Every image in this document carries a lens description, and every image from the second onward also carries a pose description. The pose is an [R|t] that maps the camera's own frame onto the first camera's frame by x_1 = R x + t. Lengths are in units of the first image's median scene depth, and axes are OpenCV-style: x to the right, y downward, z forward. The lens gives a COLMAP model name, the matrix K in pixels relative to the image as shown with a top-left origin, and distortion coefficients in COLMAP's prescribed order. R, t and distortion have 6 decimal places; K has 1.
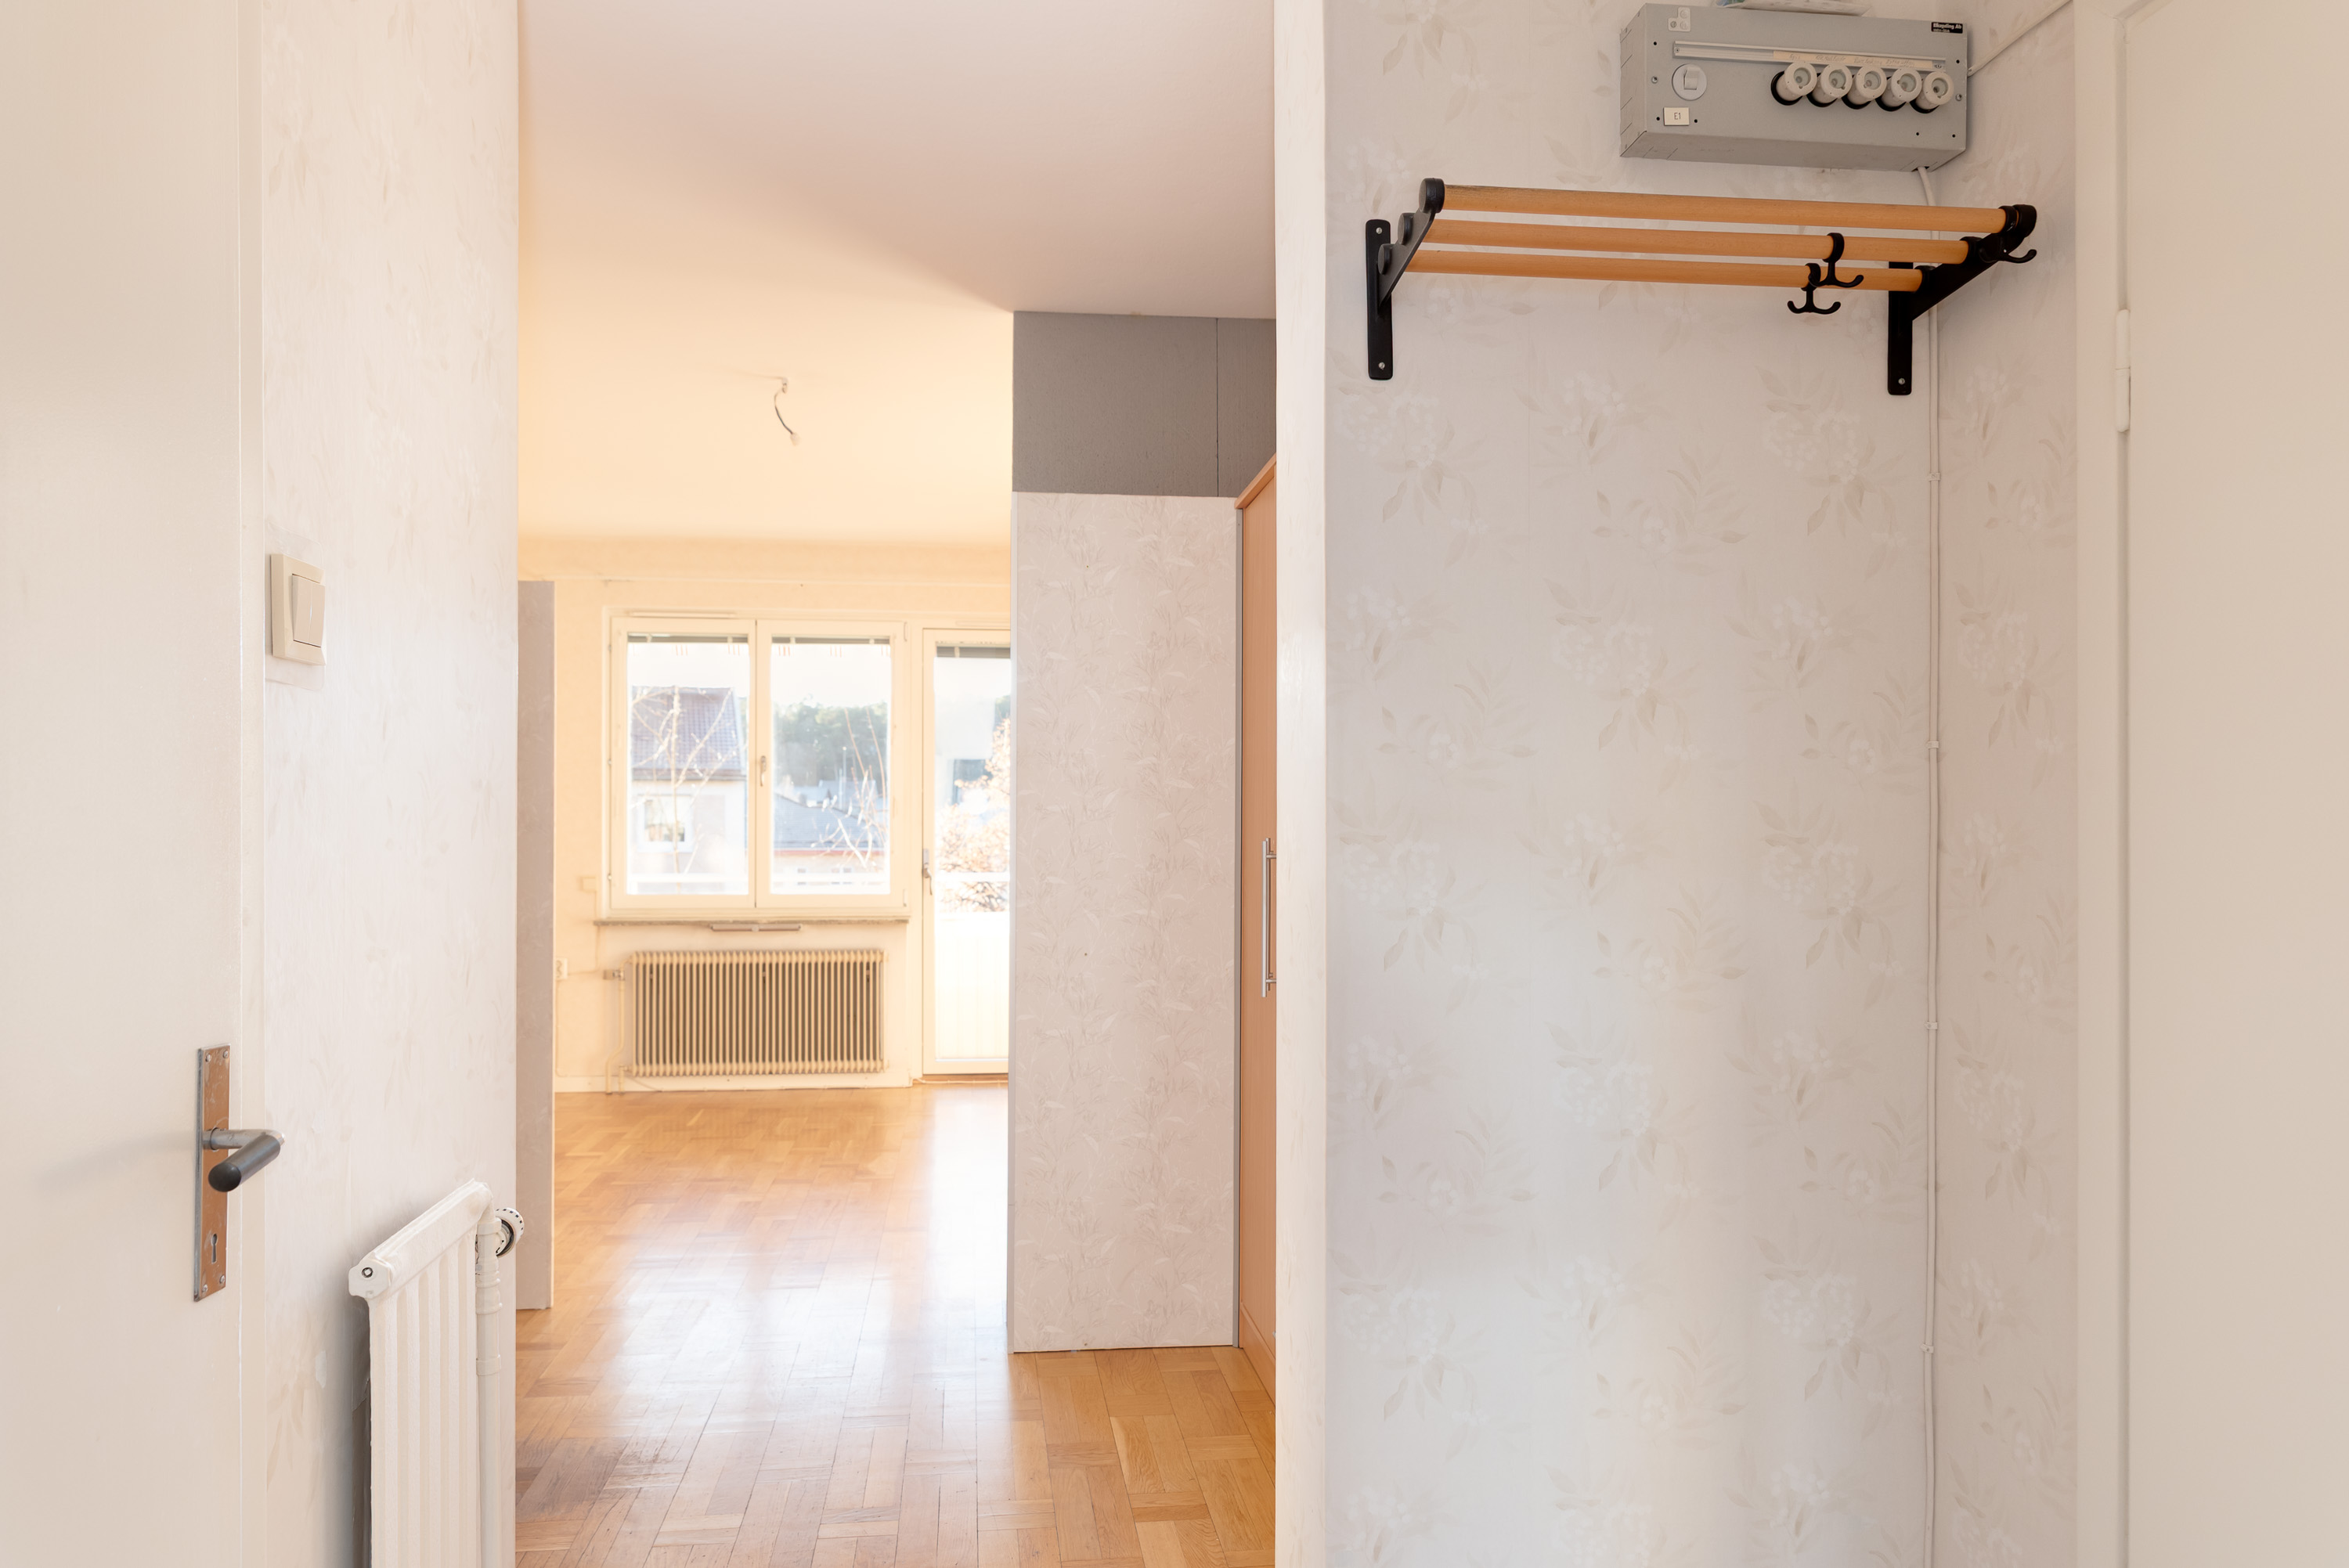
lens RADIAL K [[1568.0, 0, 1177.4], [0, 1568.0, 797.9], [0, 0, 1]] dist [0.004092, -0.000417]
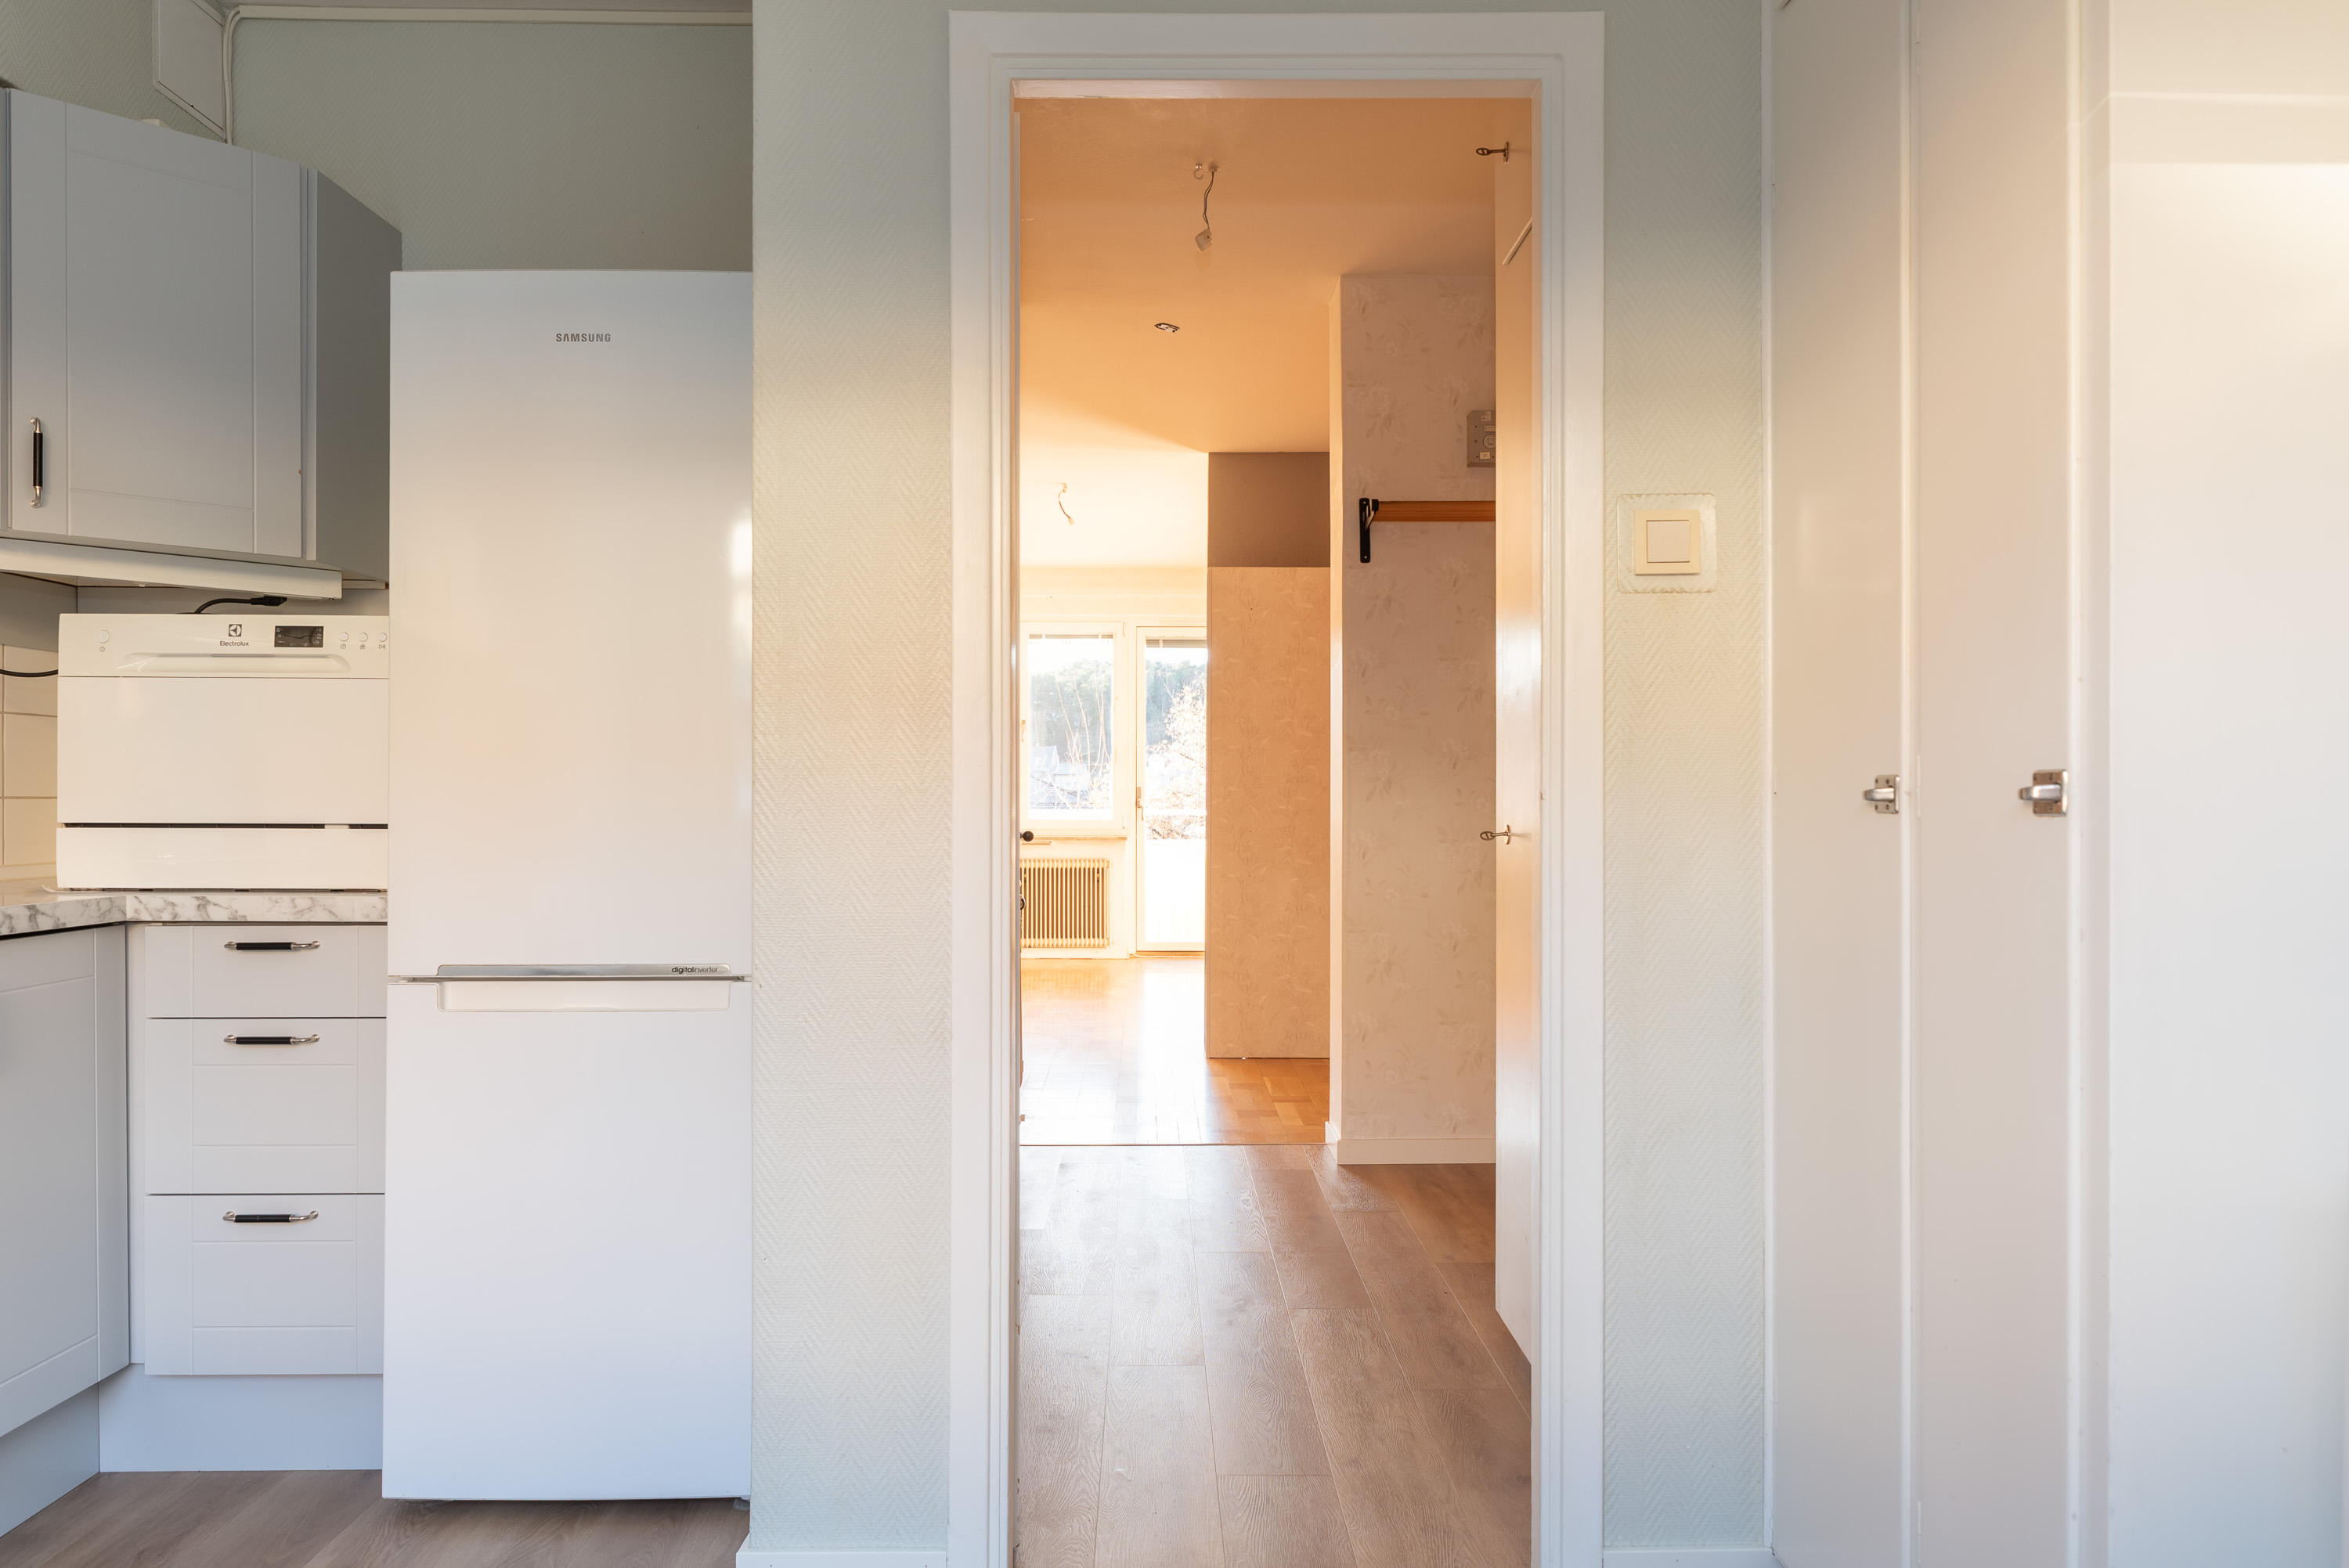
lens RADIAL K [[1568.0, 0, 1177.4], [0, 1568.0, 797.9], [0, 0, 1]] dist [0.004092, -0.000417]
pose [[0.993727, 0.002062, -0.111811, 0.028106], [0.000379, 0.999762, 0.021810, 0.012423], [0.111829, -0.021715, 0.993490, -0.375153]]
